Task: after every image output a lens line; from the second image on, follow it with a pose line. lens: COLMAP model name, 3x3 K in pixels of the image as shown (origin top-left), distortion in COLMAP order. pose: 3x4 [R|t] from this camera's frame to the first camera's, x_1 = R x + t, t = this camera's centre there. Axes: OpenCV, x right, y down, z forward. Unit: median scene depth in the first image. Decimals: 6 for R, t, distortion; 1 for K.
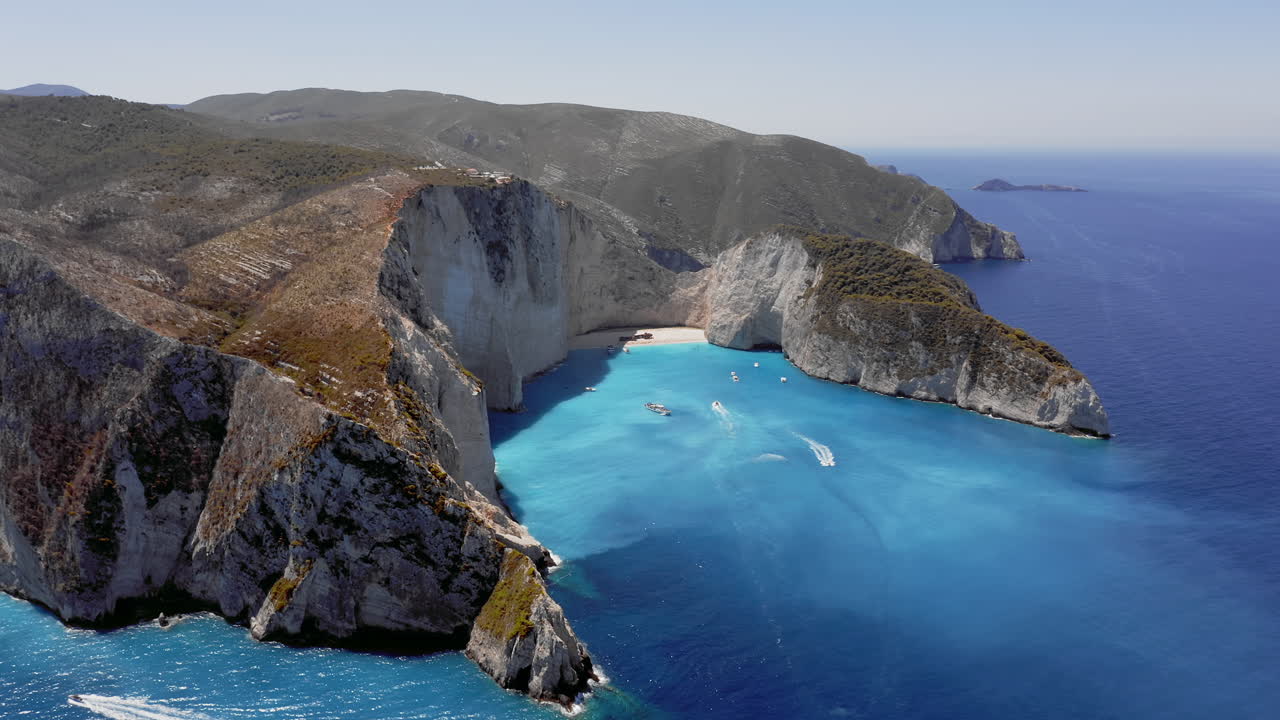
lens RADIAL K [[1057.1, 0, 640.2], [0, 1057.1, 358.7], [0, 0, 1]] dist [0.009270, 0.011248]
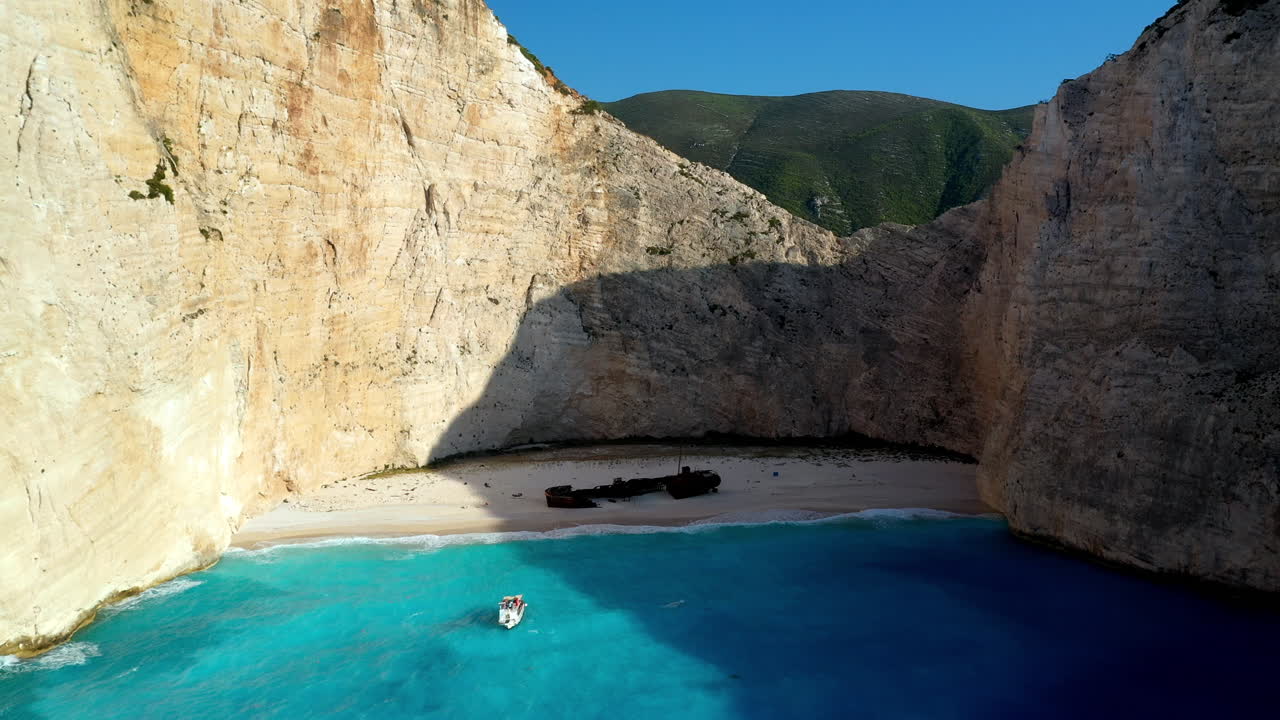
lens RADIAL K [[1057.1, 0, 637.2], [0, 1057.1, 355.8], [0, 0, 1]] dist [0.009270, 0.011248]
pose [[0.982386, -0.002396, -0.186848, 0.033919], [-0.023769, 0.990193, -0.137670, -0.016328], [0.185345, 0.139686, 0.972695, 0.764878]]
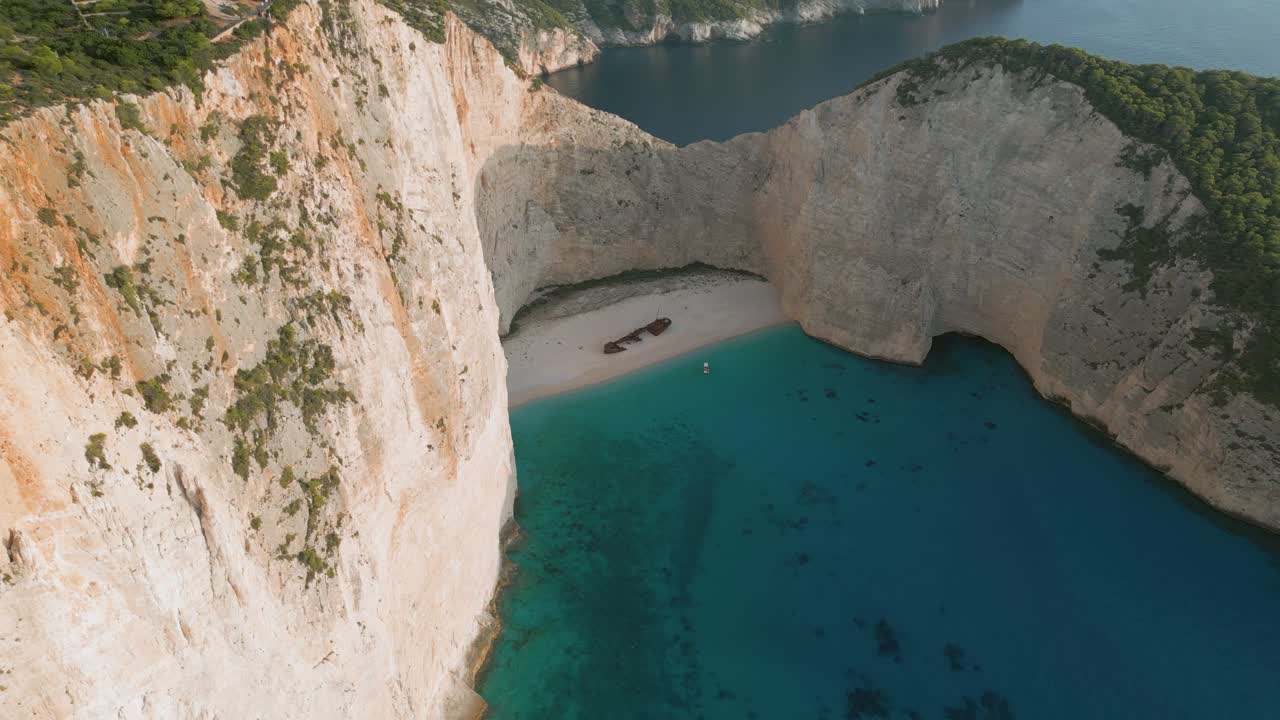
lens RADIAL K [[977.6, 0, 639.3], [0, 977.6, 365.9], [0, 0, 1]] dist [0.031705, -0.018470]
pose [[0.970720, -0.131560, 0.200982, -0.079410], [0.066808, 0.951537, 0.300190, -0.120310], [-0.230735, -0.277973, 0.932466, 0.607479]]
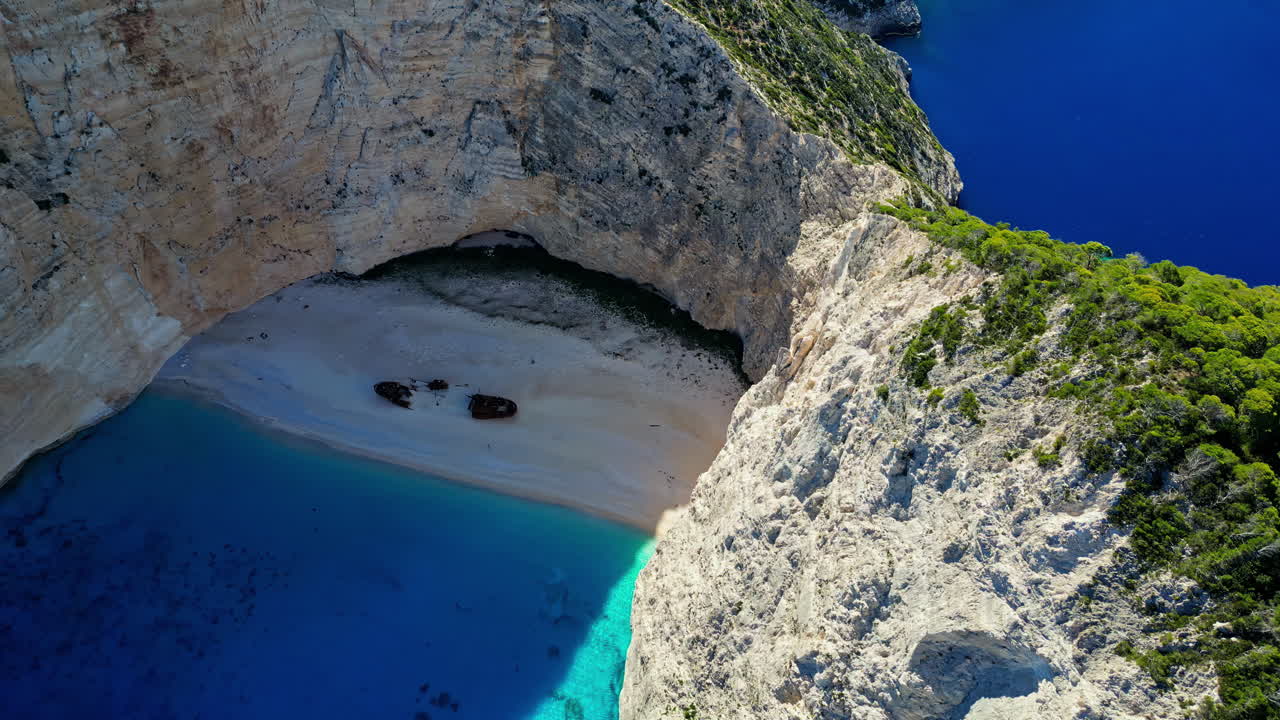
lens RADIAL K [[977.6, 0, 648.2], [0, 977.6, 365.5], [0, 0, 1]] dist [0.031705, -0.018470]
pose [[0.766046, 0.460945, -0.447999, 0.126654], [-0.124121, 0.789923, 0.600512, -0.163023], [0.630688, -0.404414, 0.662330, 0.846470]]
